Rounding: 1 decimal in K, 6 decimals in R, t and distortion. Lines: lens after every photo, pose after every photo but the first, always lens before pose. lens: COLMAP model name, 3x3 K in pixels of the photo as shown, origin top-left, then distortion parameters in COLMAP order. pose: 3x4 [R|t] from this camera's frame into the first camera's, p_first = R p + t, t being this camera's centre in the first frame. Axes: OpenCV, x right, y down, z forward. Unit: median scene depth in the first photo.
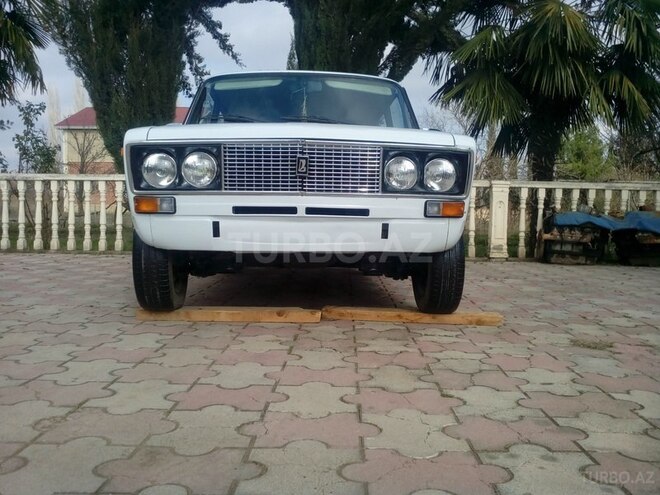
lens RADIAL K [[618.3, 0, 330.0], [0, 618.3, 247.5], [0, 0, 1]] dist [-0.014045, -0.014353]
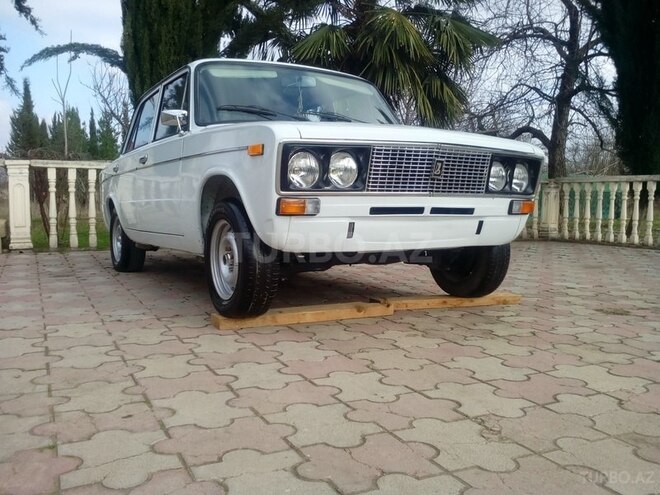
lens RADIAL K [[609.5, 0, 330.0], [0, 609.5, 247.5], [0, 0, 1]] dist [0.004375, 0.003031]
pose [[0.888683, -0.042013, 0.456594, -0.674495], [0.029143, 0.998955, 0.035197, -0.037928], [-0.457596, -0.017973, 0.888979, 0.145809]]
